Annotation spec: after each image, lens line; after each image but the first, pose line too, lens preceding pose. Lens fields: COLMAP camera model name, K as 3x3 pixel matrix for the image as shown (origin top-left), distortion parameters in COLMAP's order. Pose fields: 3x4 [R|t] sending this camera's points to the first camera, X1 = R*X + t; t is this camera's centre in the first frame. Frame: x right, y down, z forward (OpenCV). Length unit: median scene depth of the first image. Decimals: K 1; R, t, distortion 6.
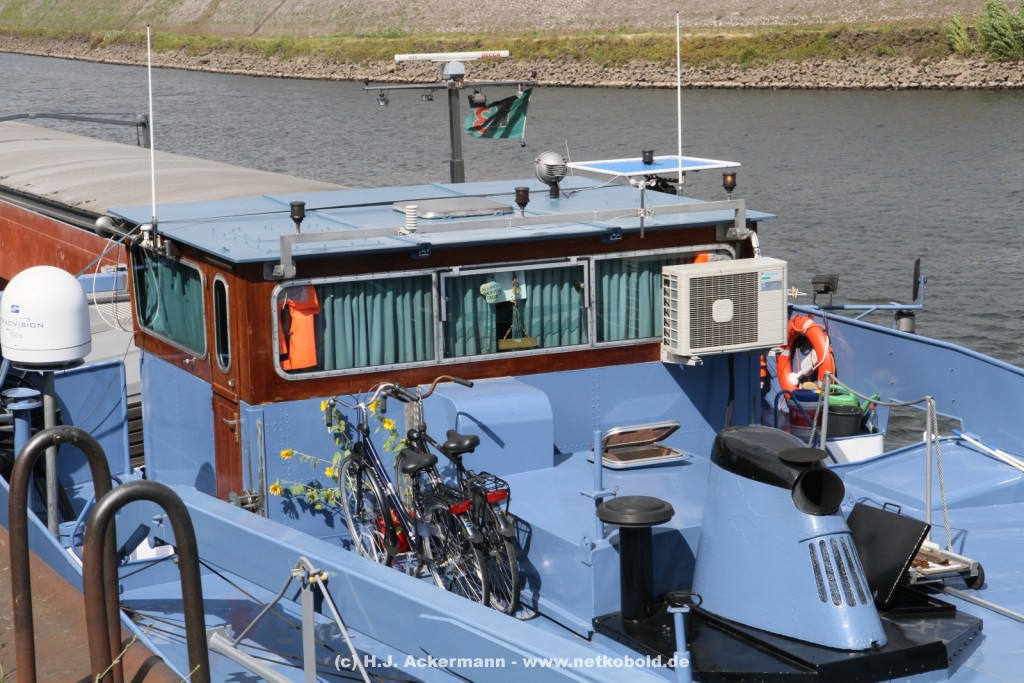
lens RADIAL K [[2321.8, 0, 512.0], [0, 2321.8, 341.5], [0, 0, 1]] dist [0.291974, -0.436159]
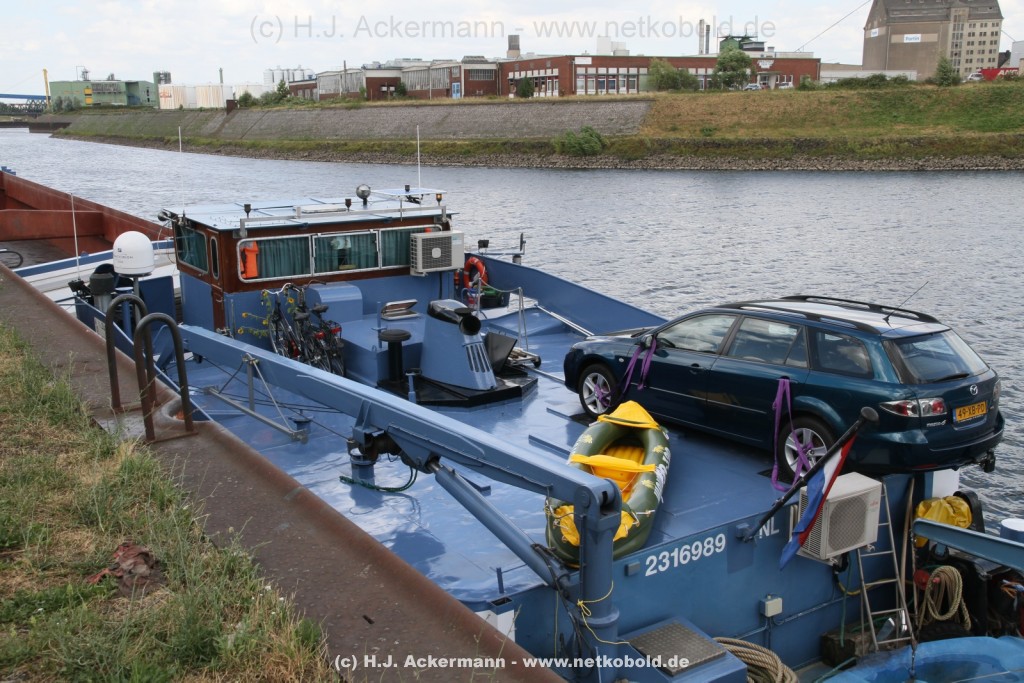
lens RADIAL K [[1039.1, 0, 506.3], [0, 1039.1, 345.1], [0, 0, 1]] dist [0.002583, 0.170837]
pose [[0.990845, -0.010567, 0.134589, 0.018713], [0.002235, 0.998080, 0.061902, 0.014066], [-0.134984, -0.061035, 0.988966, -0.044363]]
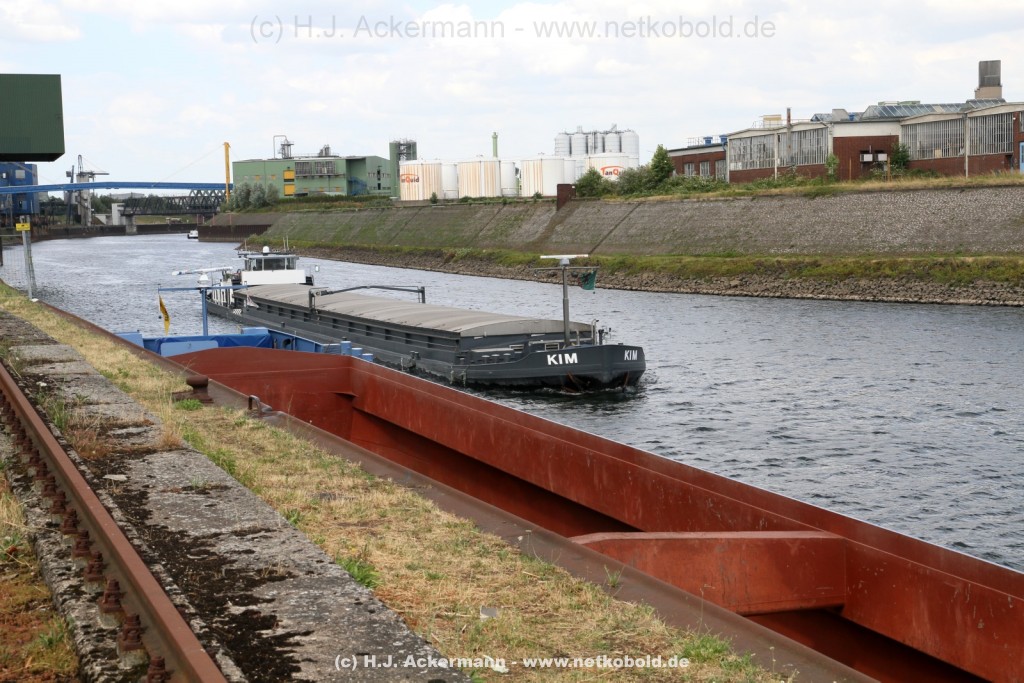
lens RADIAL K [[1756.0, 0, 512.0], [0, 1756.0, 341.5], [0, 0, 1]] dist [0.203564, -0.106283]
pose [[0.995288, 0.013912, -0.095958, -0.865089], [-0.021132, 0.996986, -0.074642, -0.233460], [0.094631, 0.076319, 0.992583, 1.377249]]
